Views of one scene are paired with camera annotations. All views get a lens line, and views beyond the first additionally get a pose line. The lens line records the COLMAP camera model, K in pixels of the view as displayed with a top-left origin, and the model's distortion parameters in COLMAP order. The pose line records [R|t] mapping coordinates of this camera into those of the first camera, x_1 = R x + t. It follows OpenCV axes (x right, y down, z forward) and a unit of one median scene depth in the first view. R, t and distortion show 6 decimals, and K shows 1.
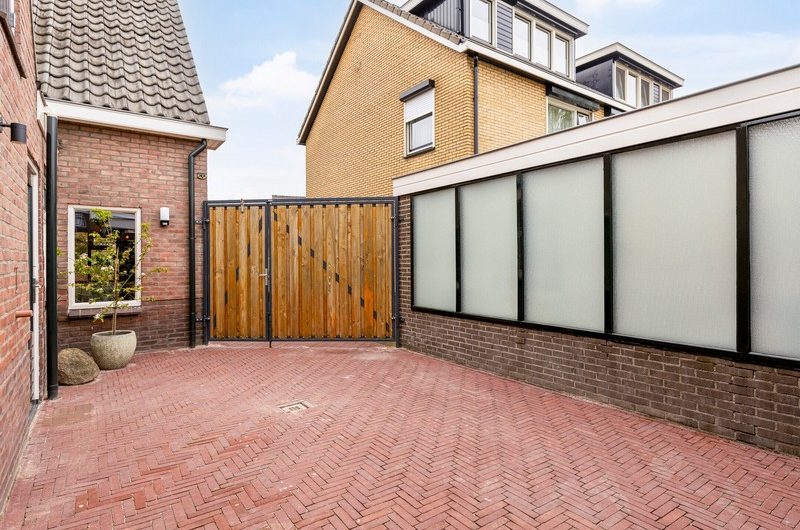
lens RADIAL K [[419.9, 0, 403.0], [0, 419.9, 262.8], [0, 0, 1]] dist [-0.000805, -0.000072]
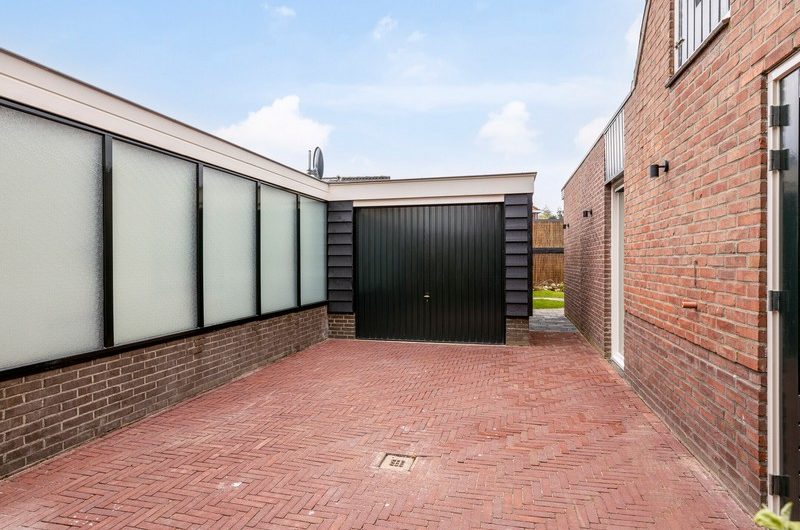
lens RADIAL K [[419.9, 0, 403.0], [0, 419.9, 262.8], [0, 0, 1]] dist [-0.000805, -0.000072]
pose [[-0.627729, 0.005245, 0.778415, -0.785982], [0.014376, 0.999885, 0.004856, -0.000042], [-0.778300, 0.014239, -0.627732, 1.367804]]
